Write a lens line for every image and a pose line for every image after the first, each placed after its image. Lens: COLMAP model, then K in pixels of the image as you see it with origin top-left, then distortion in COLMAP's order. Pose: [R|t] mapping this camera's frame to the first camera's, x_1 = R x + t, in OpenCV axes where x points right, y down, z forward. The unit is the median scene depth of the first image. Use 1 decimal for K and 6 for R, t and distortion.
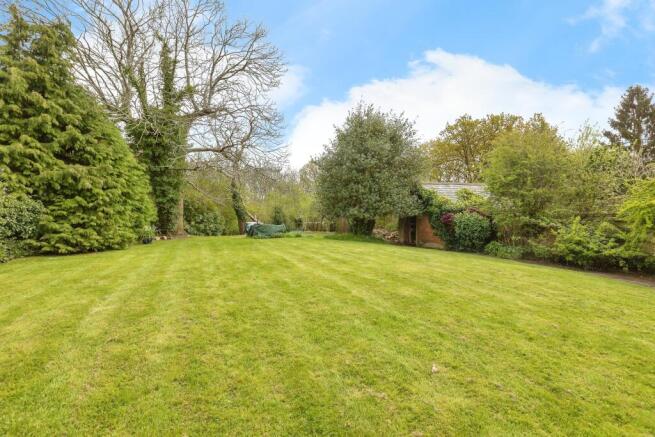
lens RADIAL K [[303.5, 0, 327.9], [0, 303.5, 216.7], [0, 0, 1]] dist [0.000887, -0.000002]
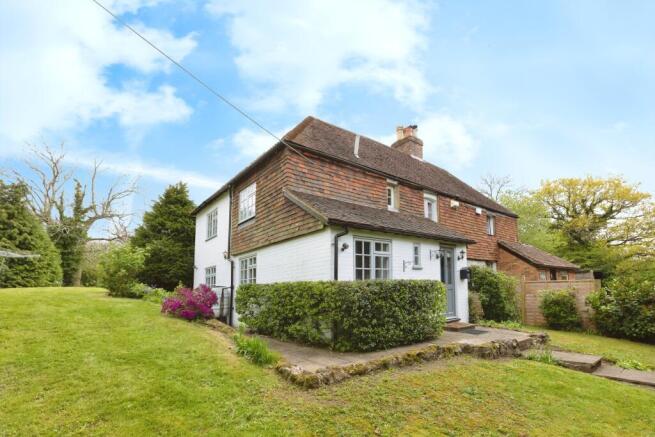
lens RADIAL K [[303.5, 0, 325.6], [0, 303.5, 250.7], [0, 0, 1]] dist [0.000887, -0.000002]
pose [[0.975997, 0.020024, 0.216863, 0.779429], [0.012063, 0.989265, -0.145633, 0.170735], [-0.217451, 0.144753, 0.965278, -1.526497]]
